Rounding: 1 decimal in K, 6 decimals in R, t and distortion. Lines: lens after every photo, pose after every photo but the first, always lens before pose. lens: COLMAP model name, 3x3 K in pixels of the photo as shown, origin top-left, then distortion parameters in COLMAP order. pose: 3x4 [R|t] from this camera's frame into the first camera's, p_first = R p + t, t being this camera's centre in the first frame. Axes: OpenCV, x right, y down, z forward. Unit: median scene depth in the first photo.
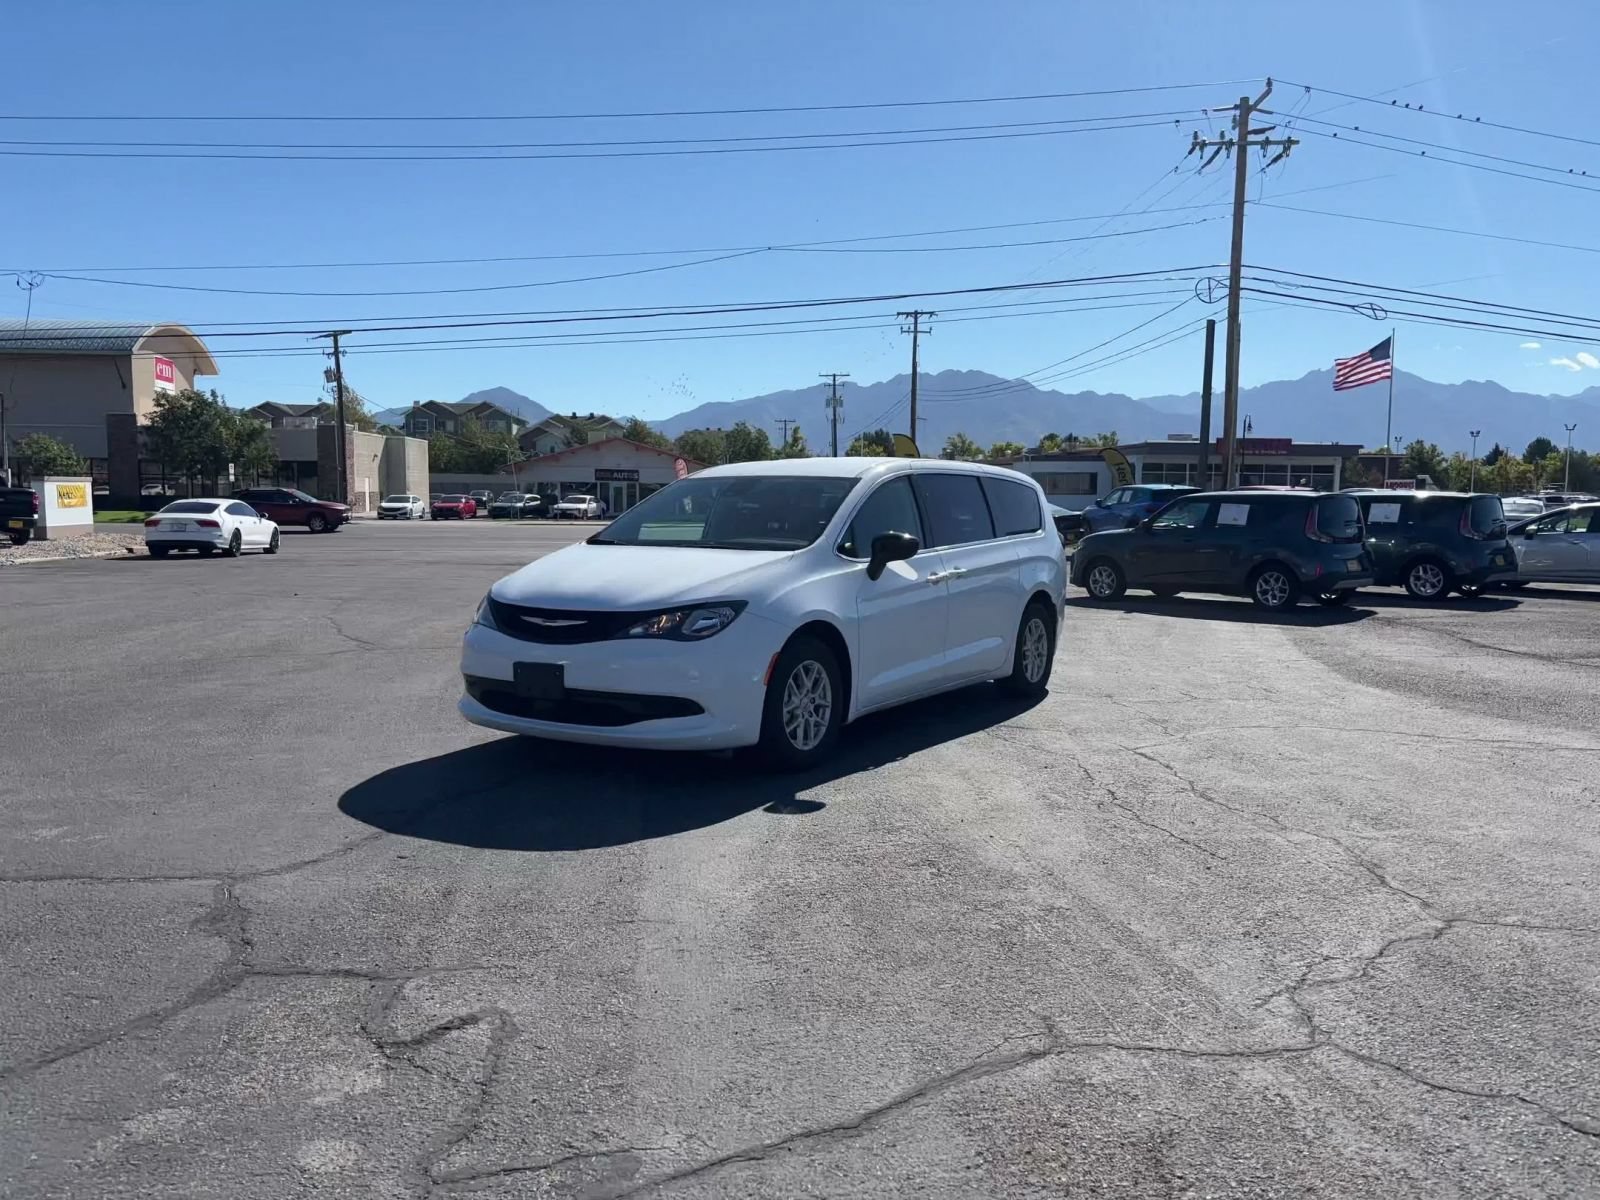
lens RADIAL K [[1212.7, 0, 796.8], [0, 1212.7, 612.6], [0, 0, 1]] dist [0.070112, -0.079162]
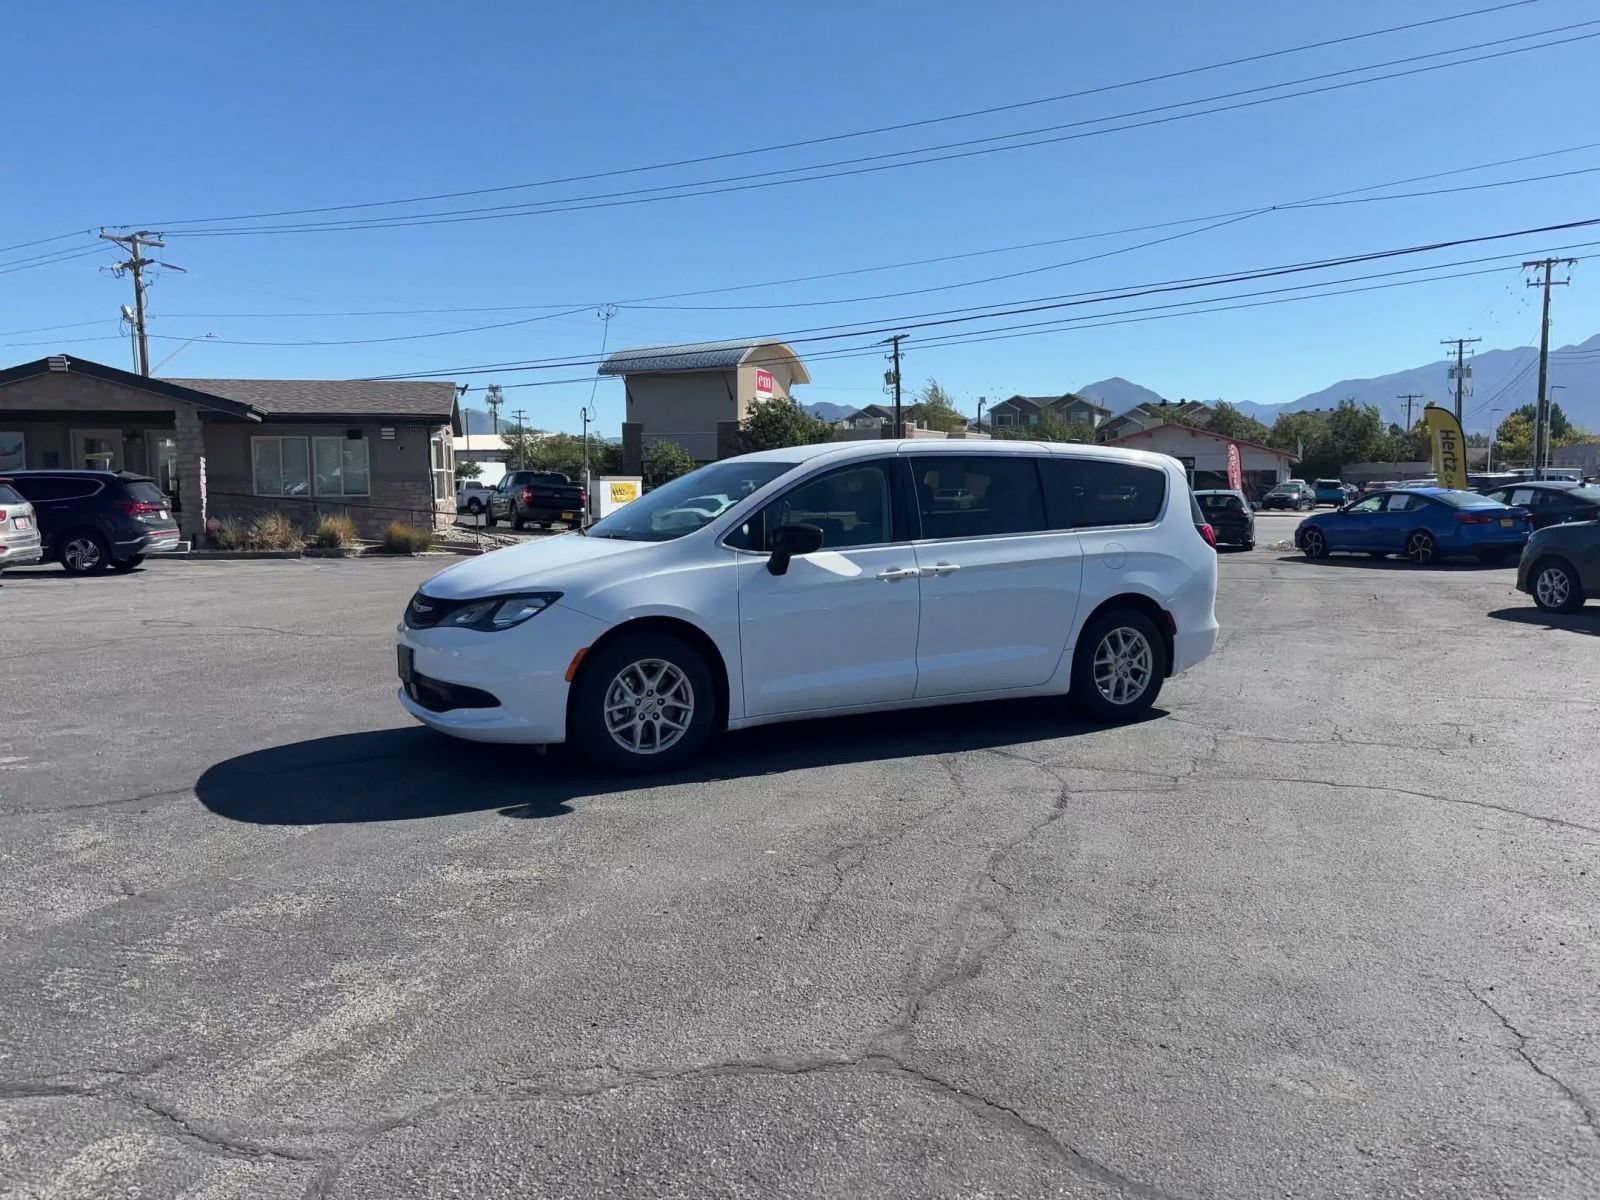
lens RADIAL K [[1212.7, 0, 792.0], [0, 1212.7, 594.9], [0, 0, 1]] dist [0.070112, -0.079162]
pose [[0.882362, 0.031084, -0.469544, 0.096513], [-0.034593, 0.999401, 0.001155, -0.002587], [0.469299, 0.015224, 0.882908, 0.040300]]
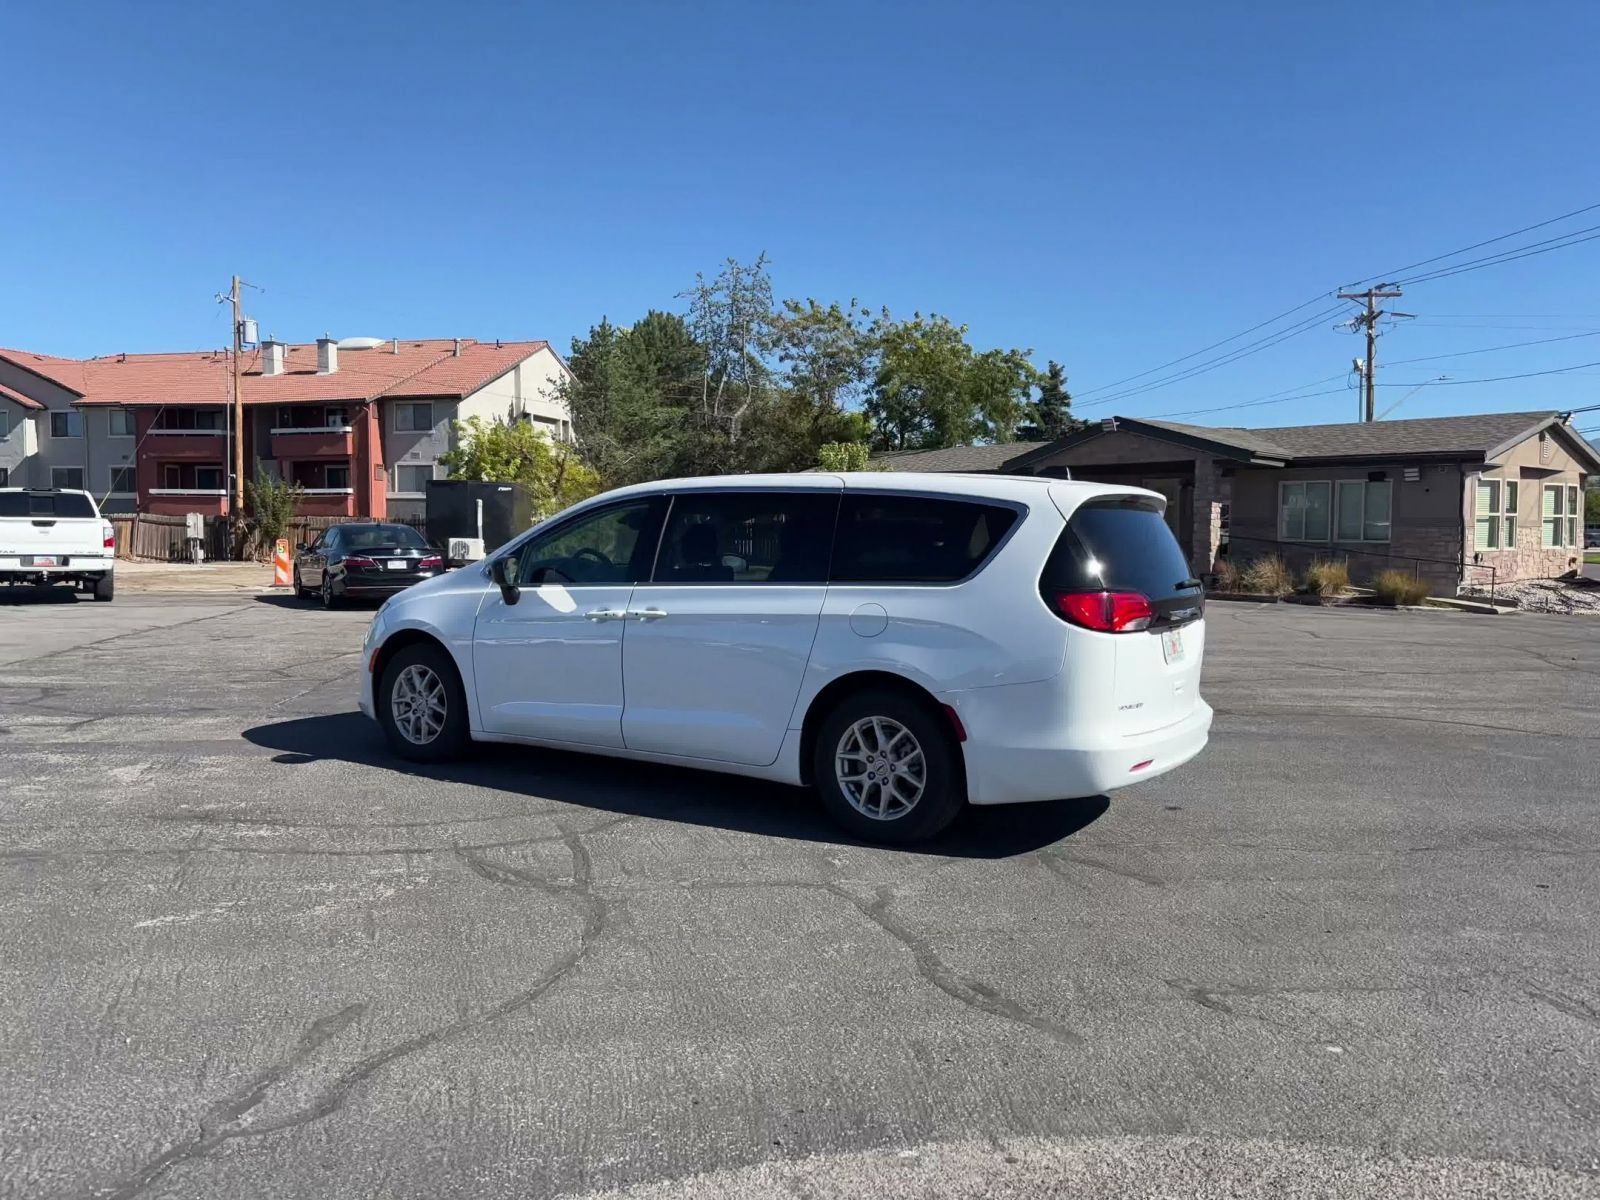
lens RADIAL K [[1212.7, 0, 796.6], [0, 1212.7, 594.2], [0, 0, 1]] dist [0.070112, -0.079162]
pose [[0.019273, 0.047409, -0.998690, 0.202717], [-0.106329, 0.993308, 0.045101, -0.020105], [0.994144, 0.105321, 0.024185, 0.233639]]
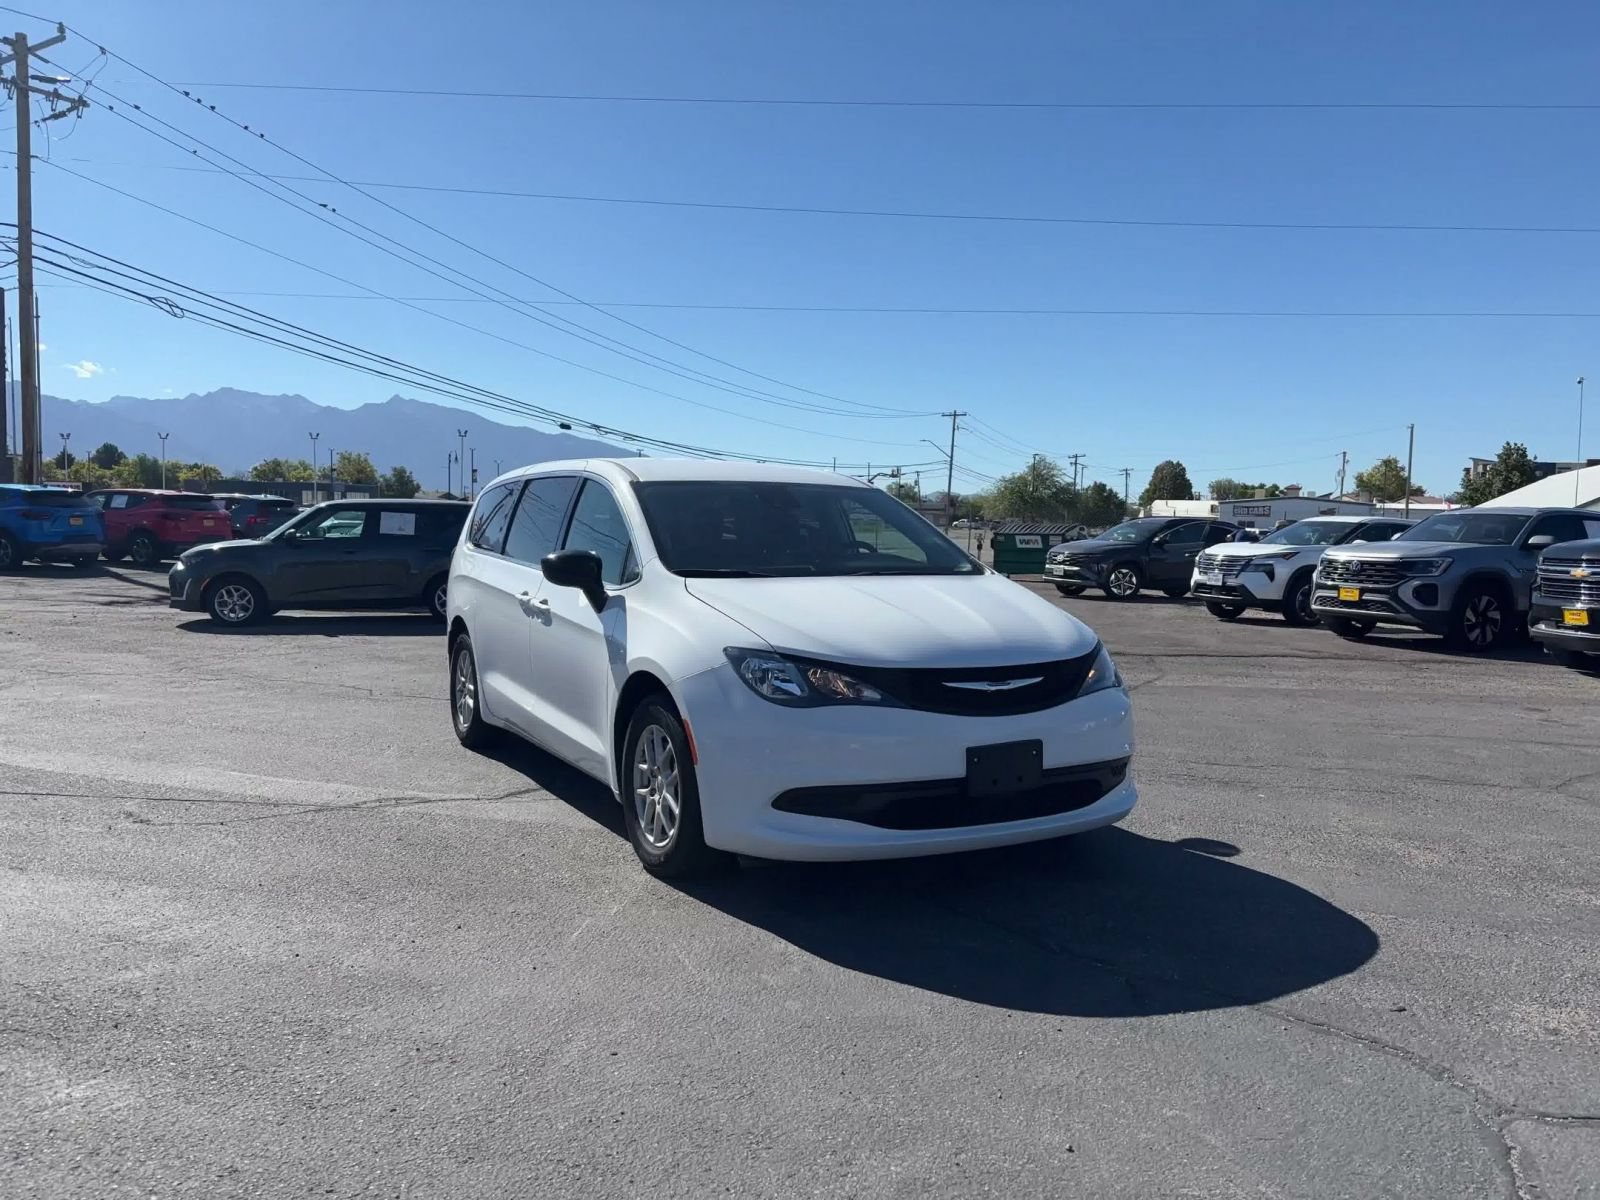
lens RADIAL K [[1212.7, 0, 802.1], [0, 1212.7, 610.4], [0, 0, 1]] dist [0.070112, -0.079162]
pose [[0.475826, -0.065615, 0.877089, -0.151142], [0.070228, 0.996864, 0.036477, -0.011963], [-0.876731, 0.044239, 0.478941, 0.128866]]
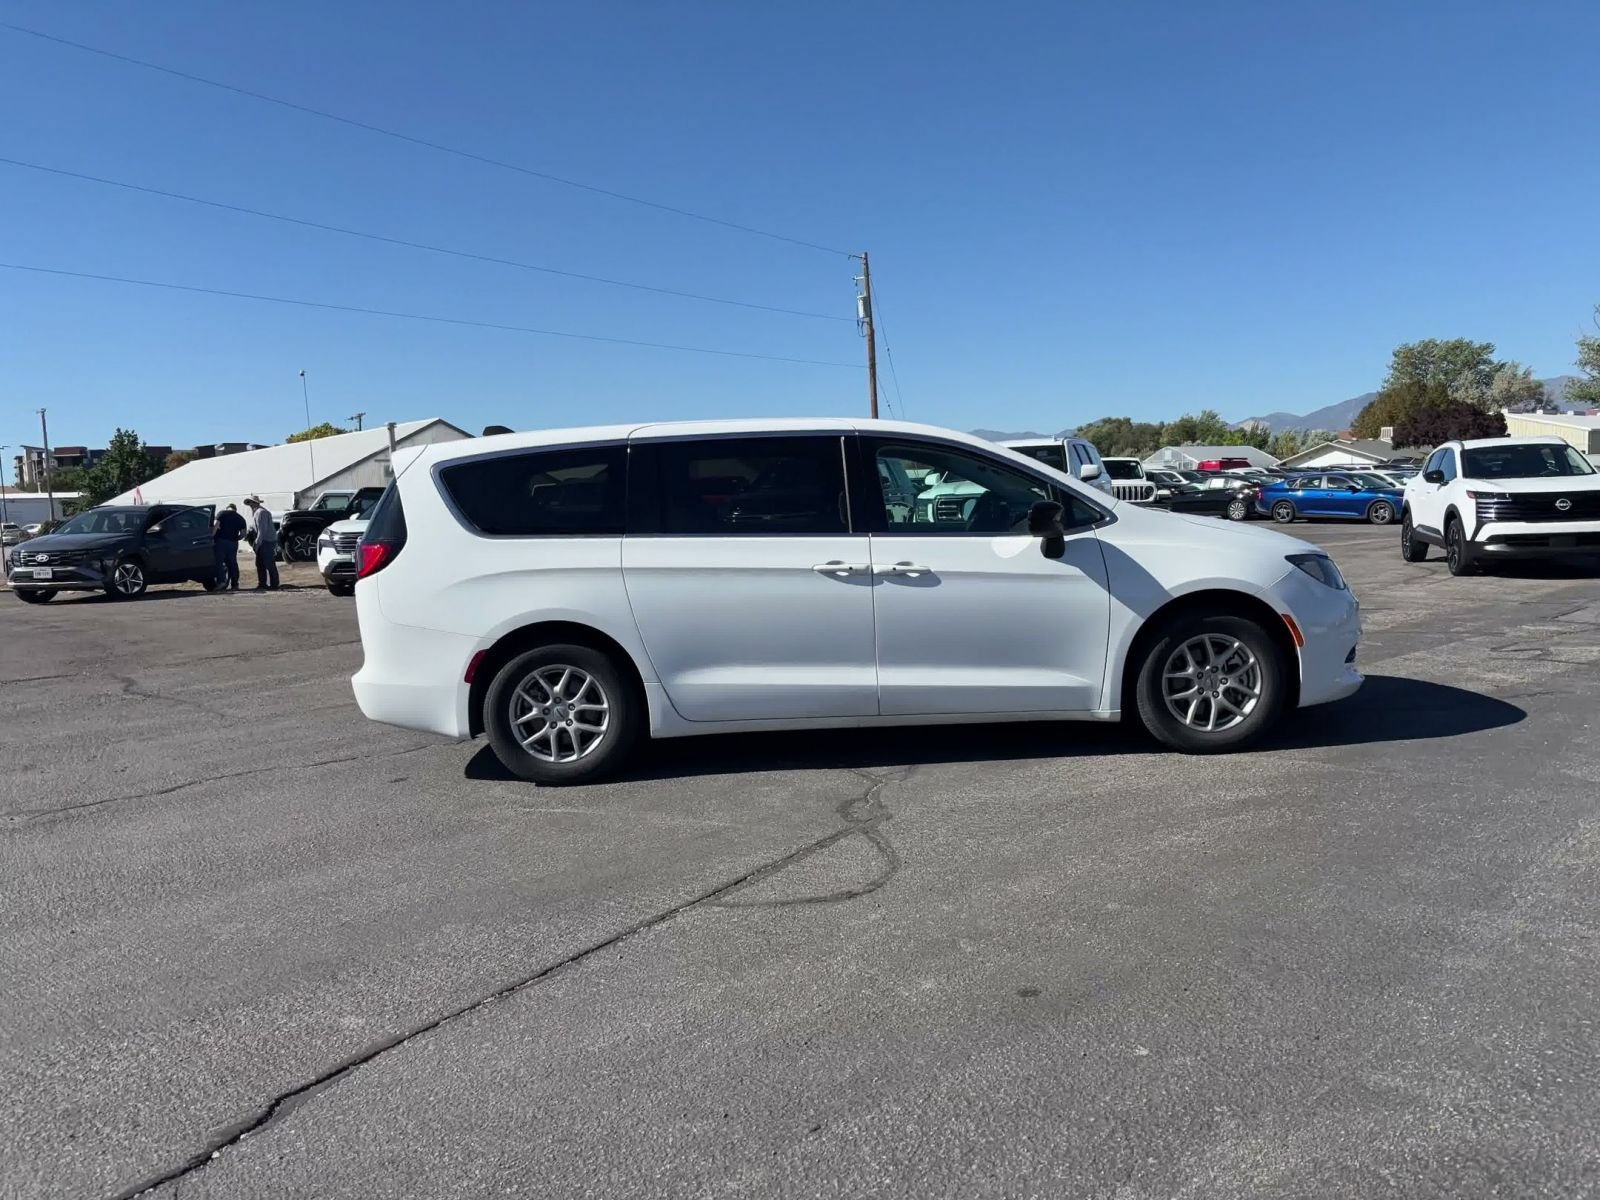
lens RADIAL K [[1212.7, 0, 789.0], [0, 1212.7, 602.4], [0, 0, 1]] dist [0.070112, -0.079162]
pose [[-0.541583, -0.062955, 0.838287, -0.147972], [0.115776, 0.982104, 0.148554, -0.030067], [-0.832637, 0.177508, -0.524602, 0.336506]]
